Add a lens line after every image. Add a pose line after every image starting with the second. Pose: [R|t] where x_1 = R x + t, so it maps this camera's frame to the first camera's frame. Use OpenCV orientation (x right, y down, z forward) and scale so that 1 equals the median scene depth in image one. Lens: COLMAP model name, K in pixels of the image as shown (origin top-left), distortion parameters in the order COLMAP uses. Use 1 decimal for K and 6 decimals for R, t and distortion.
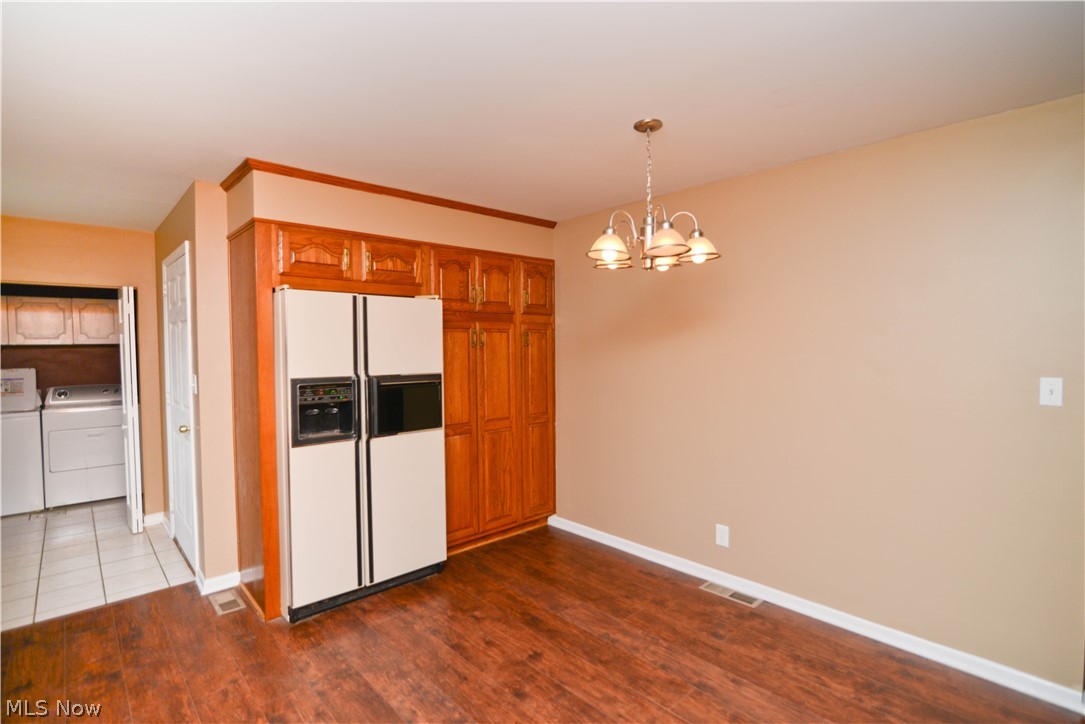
lens RADIAL K [[518.8, 0, 548.1], [0, 518.8, 359.1], [0, 0, 1]] dist [-0.016858, 0.000094]
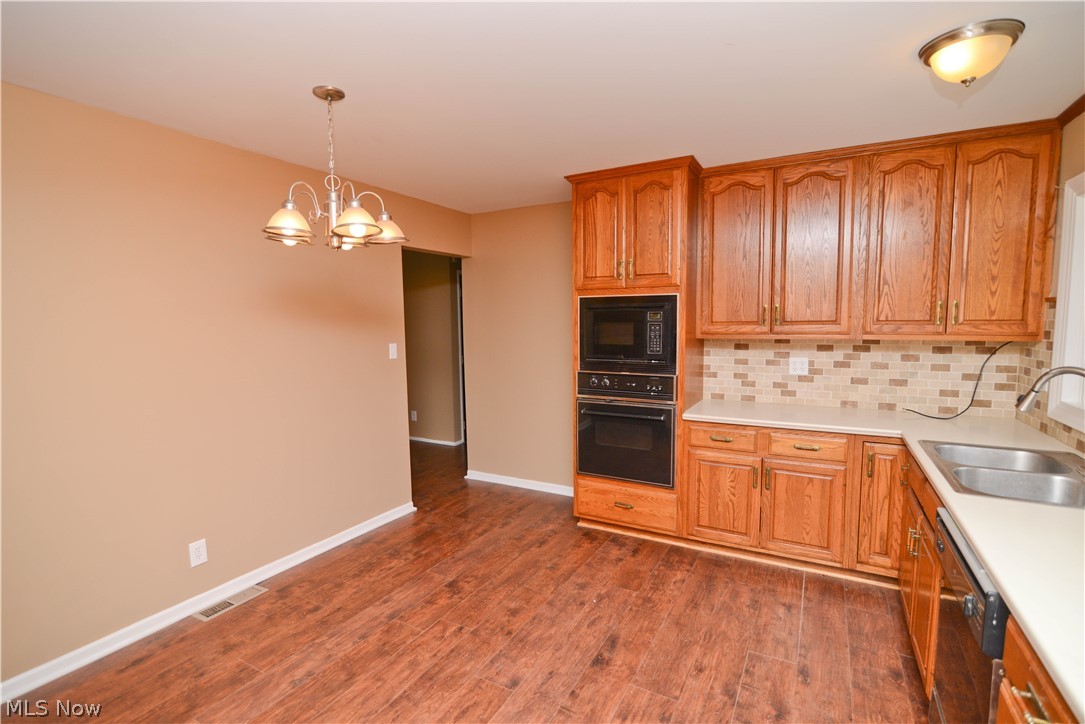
lens RADIAL K [[506.6, 0, 541.6], [0, 506.6, 364.6], [0, 0, 1]] dist [-0.018951, 0.000613]
pose [[-0.303235, -0.074610, 0.949991, -0.701093], [0.042145, 0.994905, 0.091590, -0.025684], [-0.951983, 0.067811, -0.298545, 0.796984]]
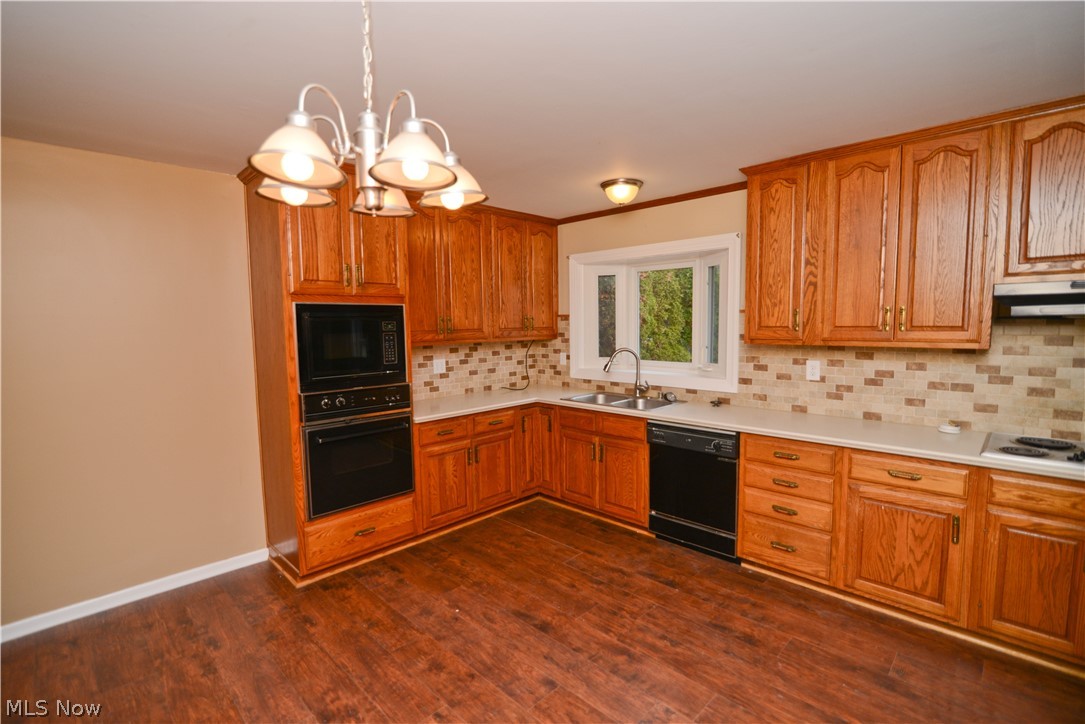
lens RADIAL K [[496.8, 0, 541.6], [0, 496.8, 364.6], [0, 0, 1]] dist [-0.017578, 0.000287]
pose [[-0.999056, 0.026460, -0.034451, 0.028412], [0.022347, 0.993144, 0.114739, -0.053292], [0.037251, 0.113860, -0.992798, 1.342770]]
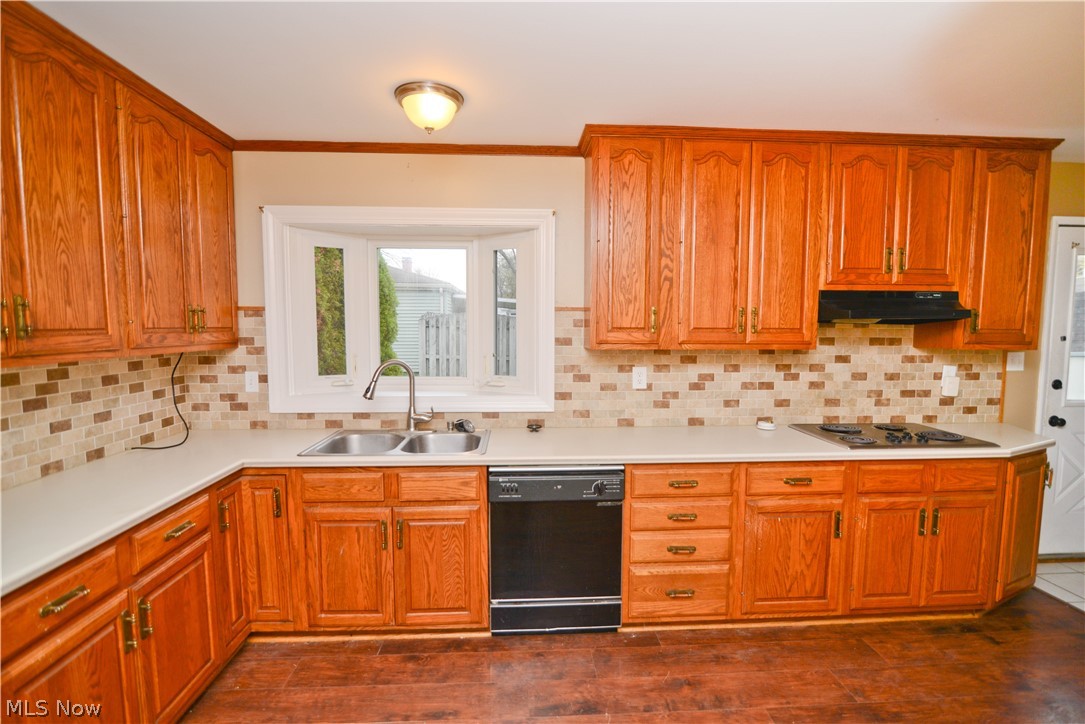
lens RADIAL K [[506.6, 0, 541.6], [0, 506.6, 364.6], [0, 0, 1]] dist [-0.018951, 0.000613]
pose [[-0.646632, 0.067042, -0.759850, 0.287399], [-0.018337, 0.994476, 0.103349, -0.025040], [0.762581, 0.080762, -0.641831, 0.731162]]
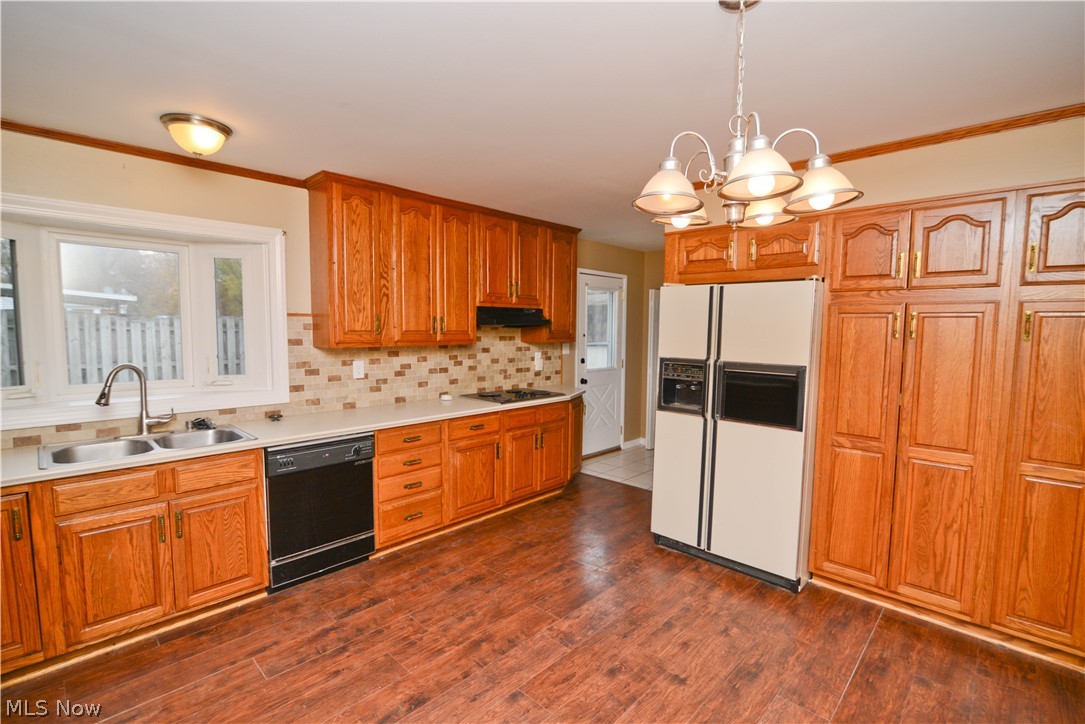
lens RADIAL K [[496.8, 0, 541.6], [0, 496.8, 364.6], [0, 0, 1]] dist [-0.017578, 0.000287]
pose [[0.051121, 0.085966, -0.994986, 0.696977], [-0.037139, 0.995763, 0.084125, -0.034712], [0.998002, 0.032653, 0.054097, 0.625622]]
